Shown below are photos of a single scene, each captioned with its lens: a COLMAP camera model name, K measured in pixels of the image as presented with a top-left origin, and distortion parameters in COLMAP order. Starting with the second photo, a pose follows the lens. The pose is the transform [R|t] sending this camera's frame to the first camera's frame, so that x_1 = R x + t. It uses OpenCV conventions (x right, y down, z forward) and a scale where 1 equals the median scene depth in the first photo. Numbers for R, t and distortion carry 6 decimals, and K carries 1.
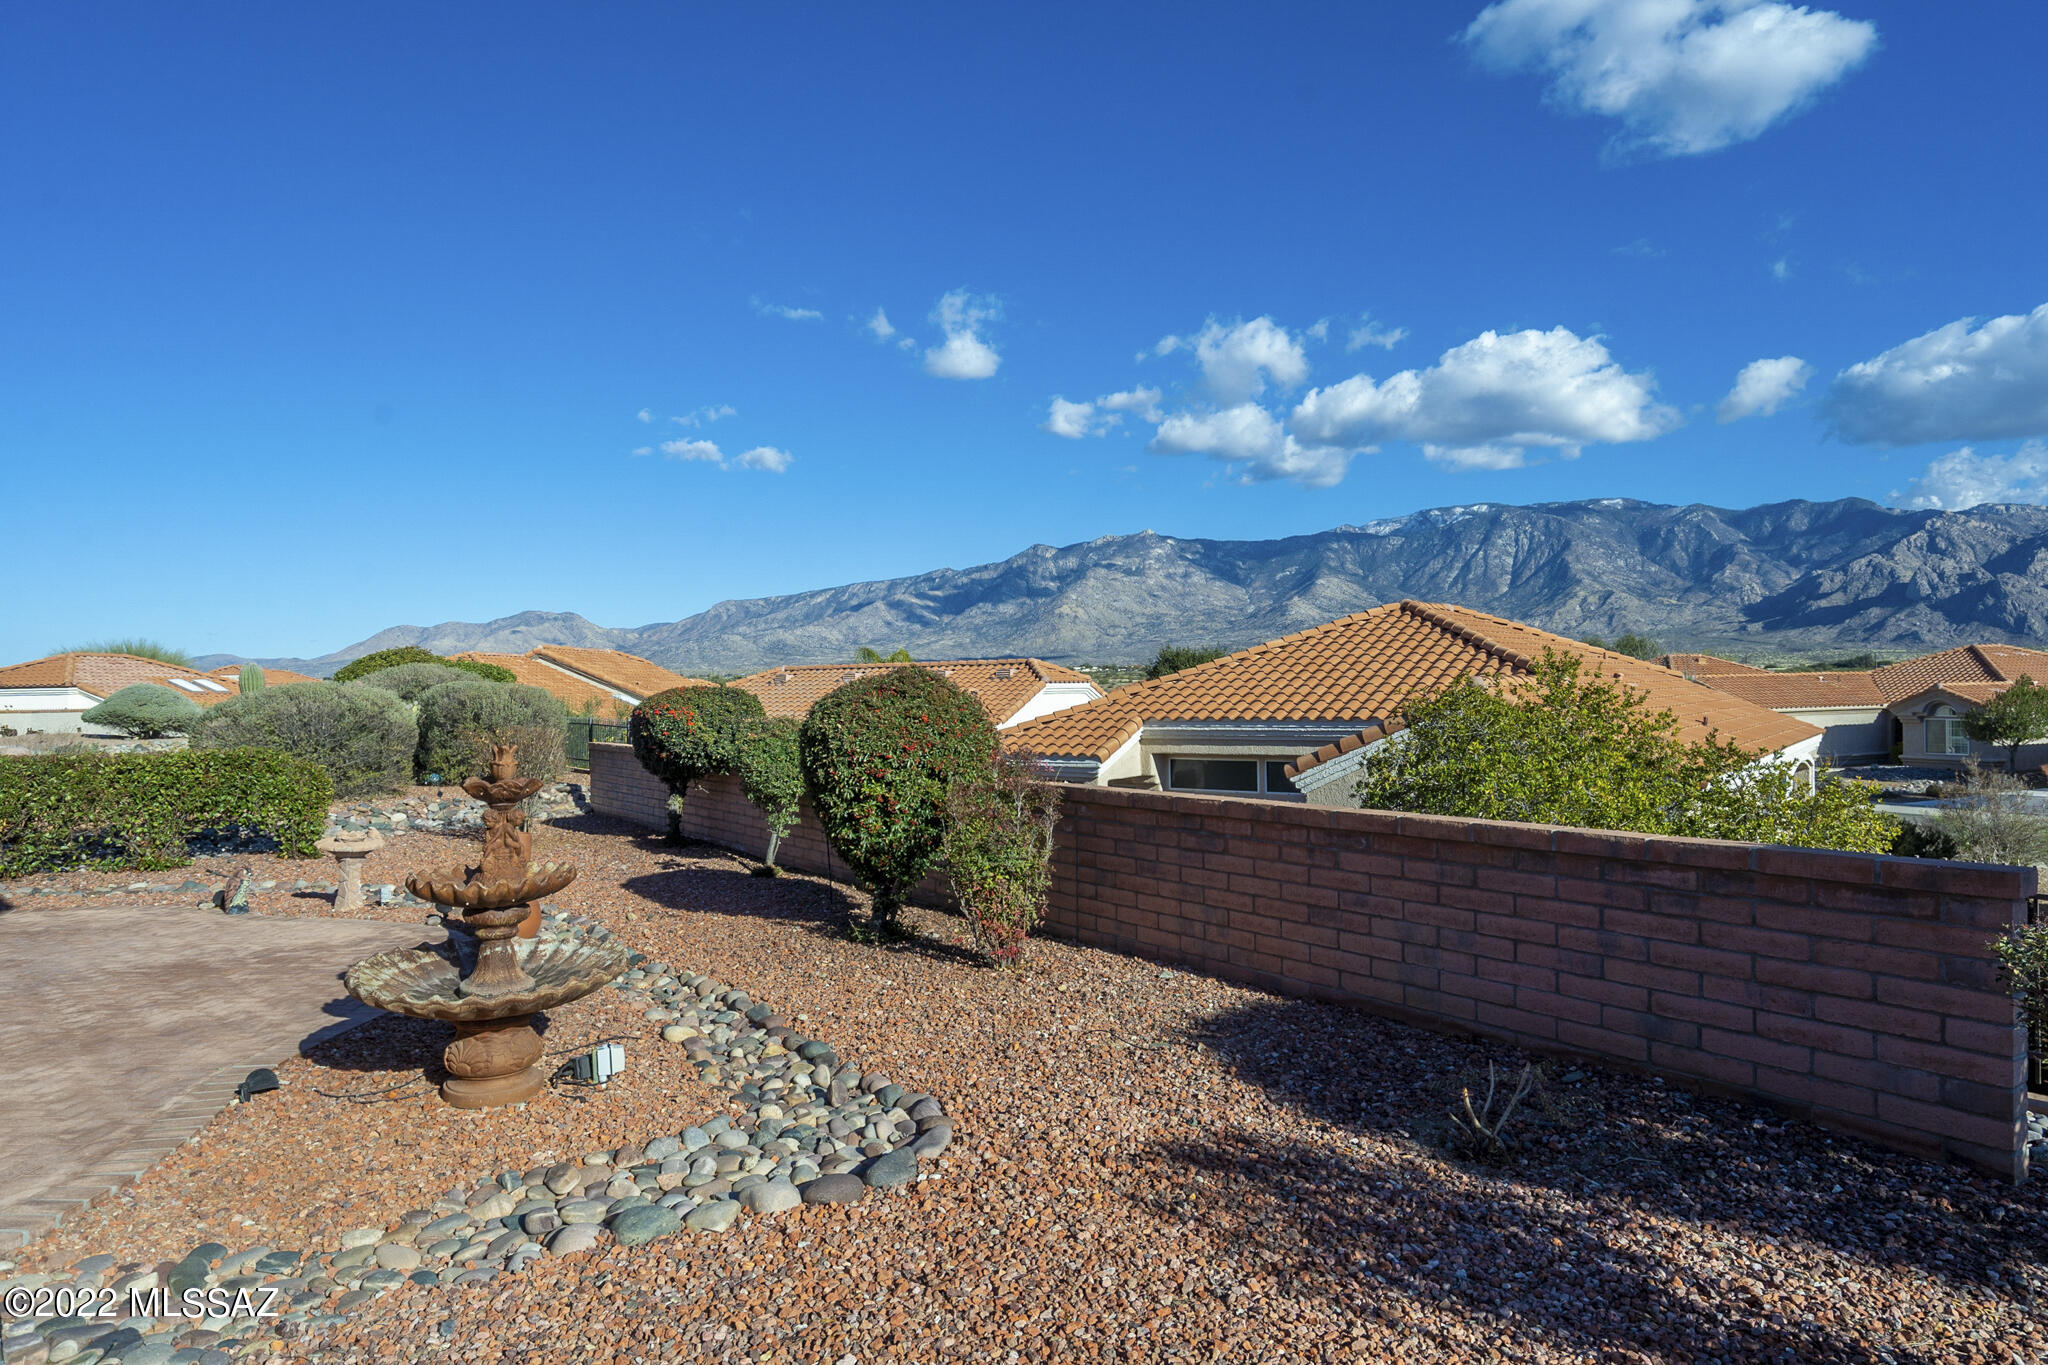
lens RADIAL K [[1234.2, 0, 1017.5], [0, 1234.2, 704.8], [0, 0, 1]] dist [0.006974, 0.000233]
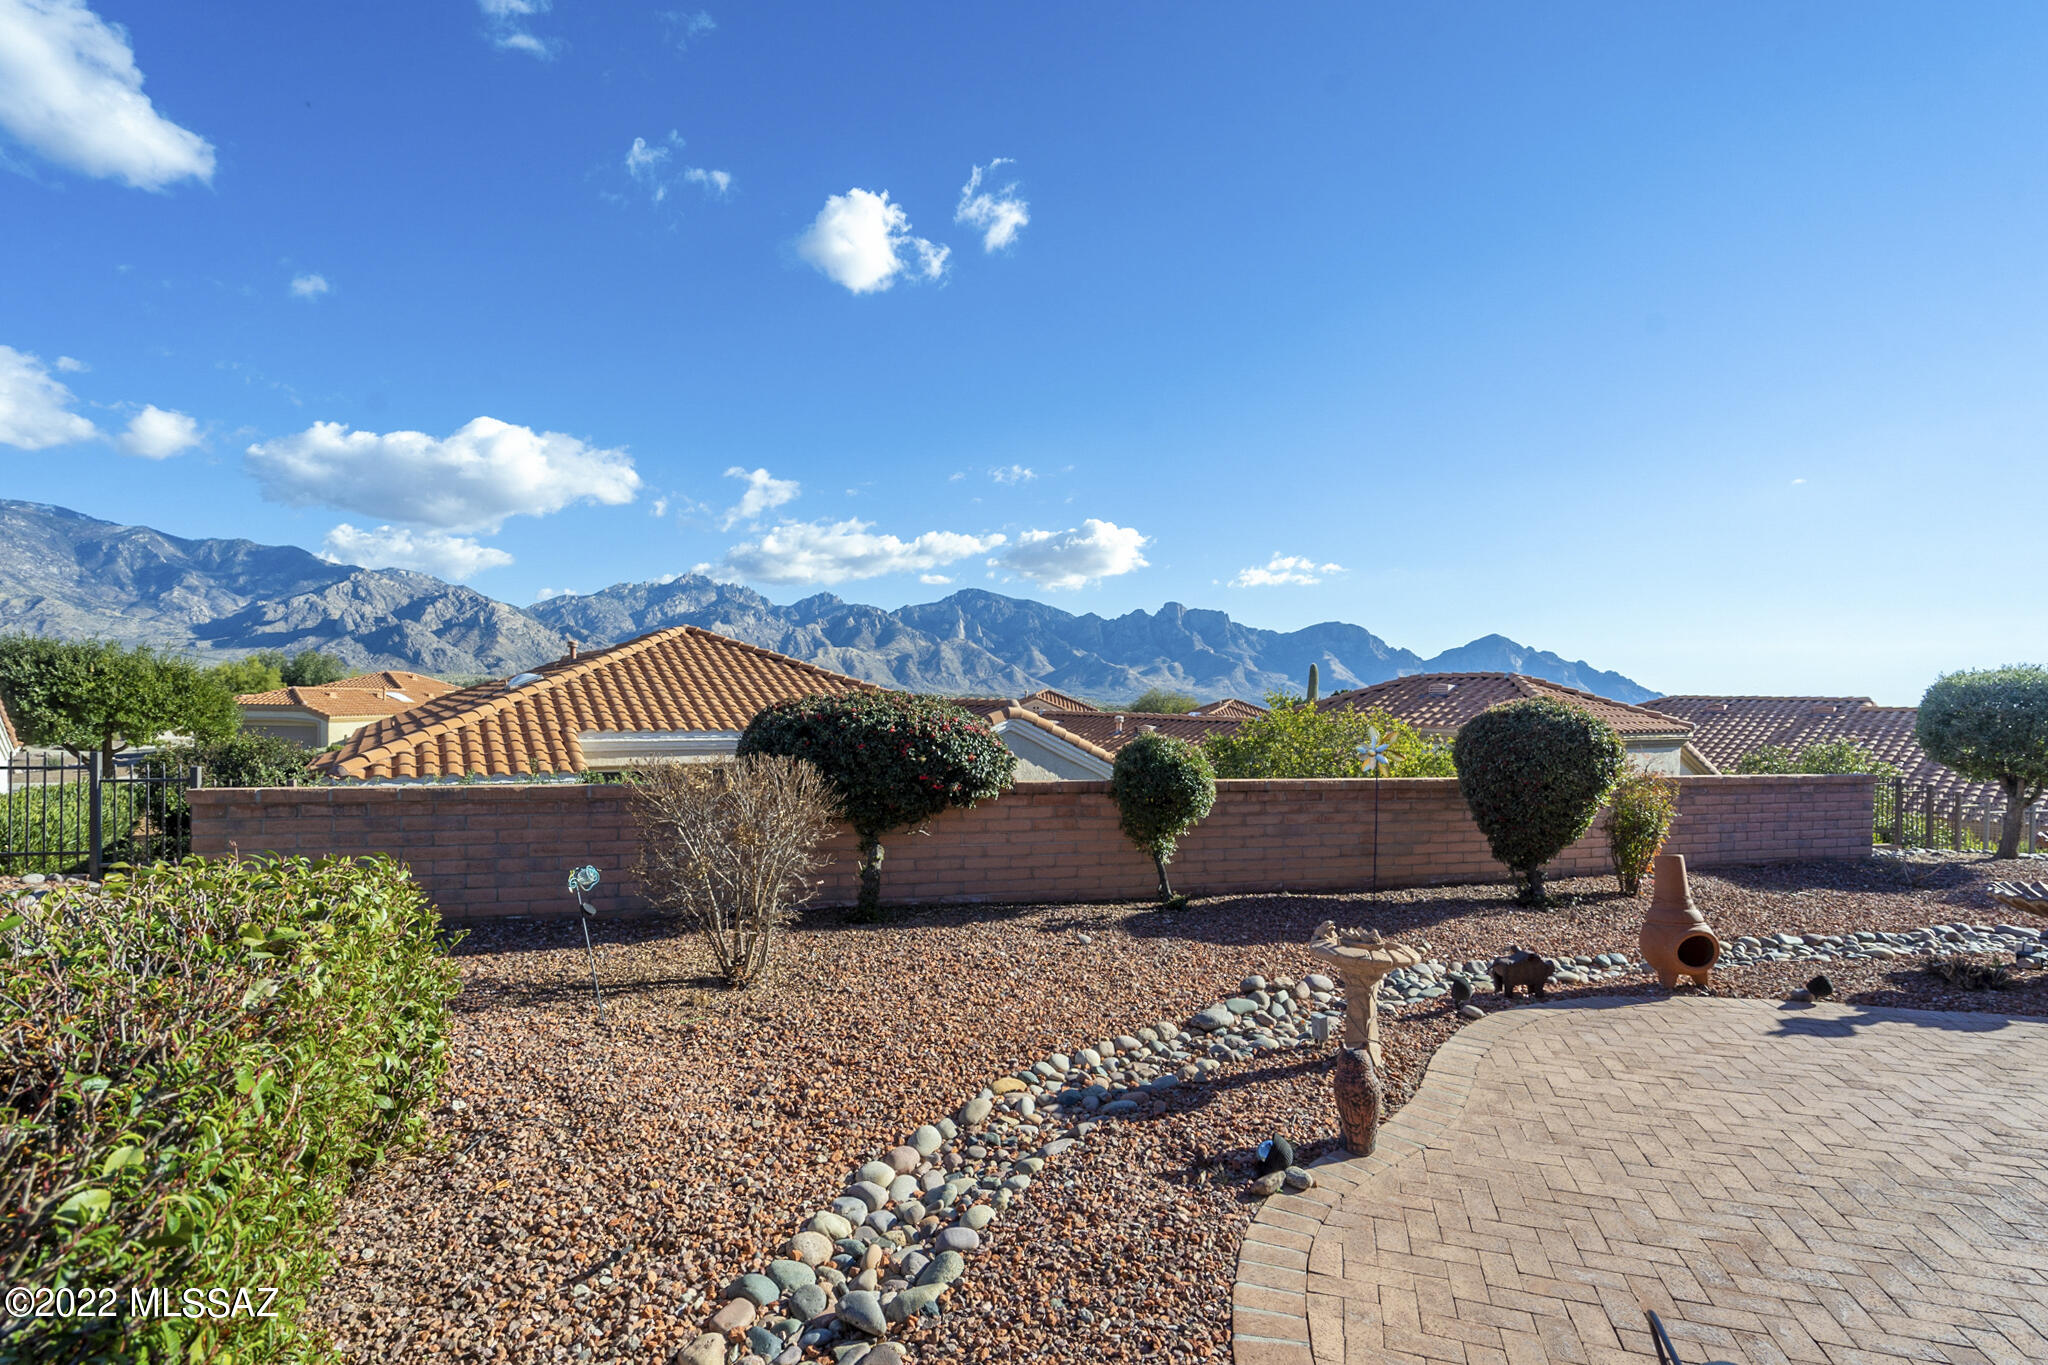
lens RADIAL K [[948.1, 0, 1026.3], [0, 948.1, 733.8], [0, 0, 1]] dist [-0.012727, 0.011187]
pose [[0.311612, -0.011118, 0.950144, -1.620478], [-0.009615, 0.999843, 0.014853, 0.000348], [-0.950161, -0.013764, 0.311456, 1.588224]]
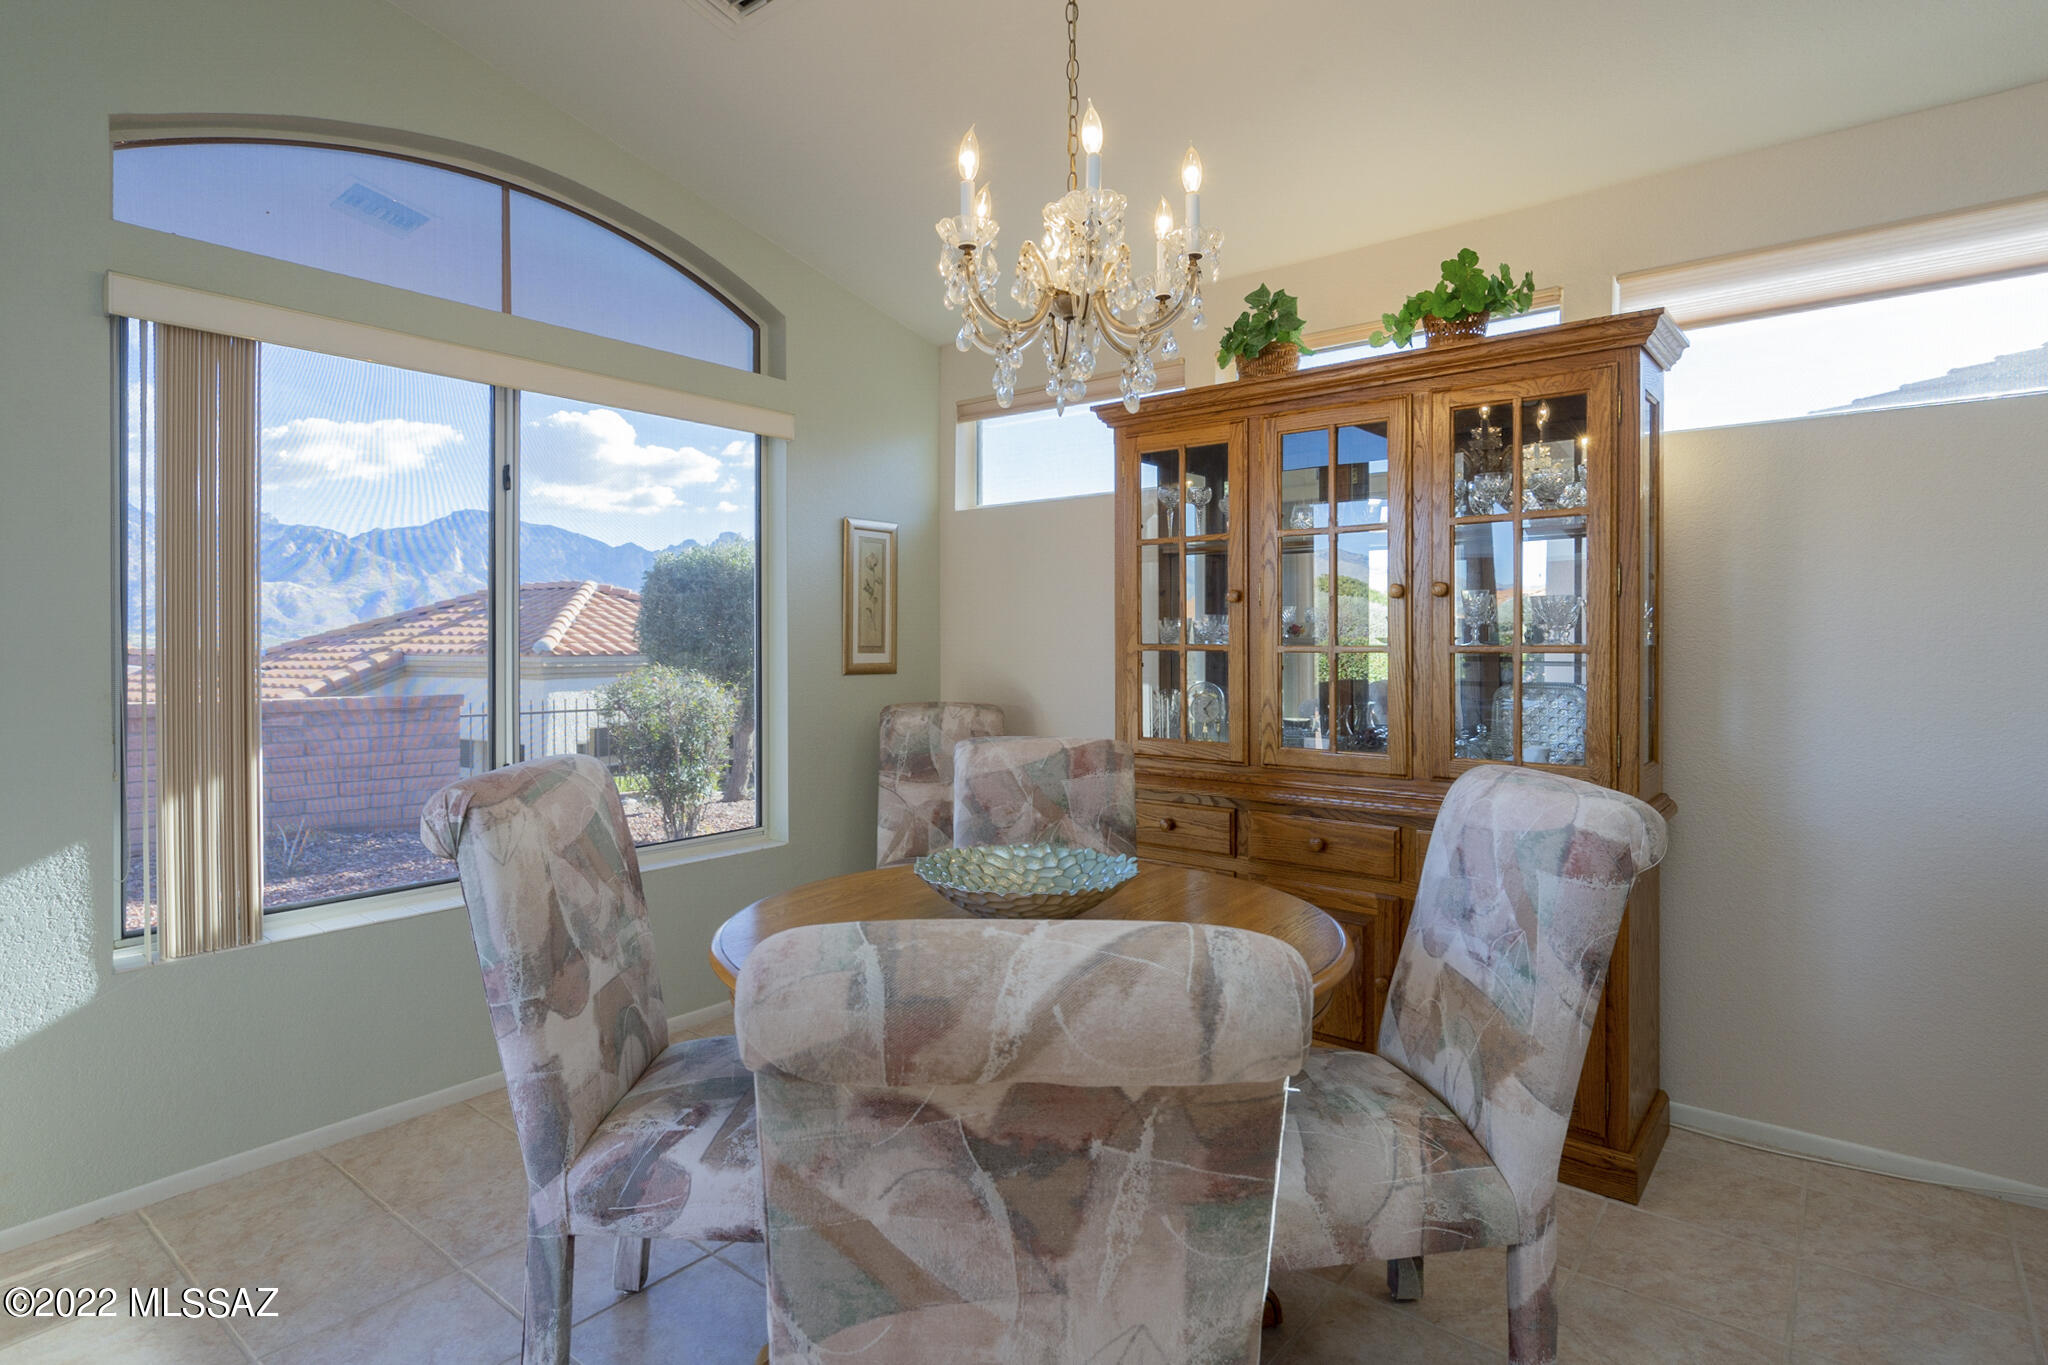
lens RADIAL K [[1065.2, 0, 1024.8], [0, 1065.2, 658.6], [0, 0, 1]] dist [-0.018680, 0.010927]
pose [[-0.103343, 0.006898, 0.994622, -0.843782], [0.016522, 0.999850, -0.005218, 0.060823], [-0.994509, 0.015894, -0.103441, 0.088237]]
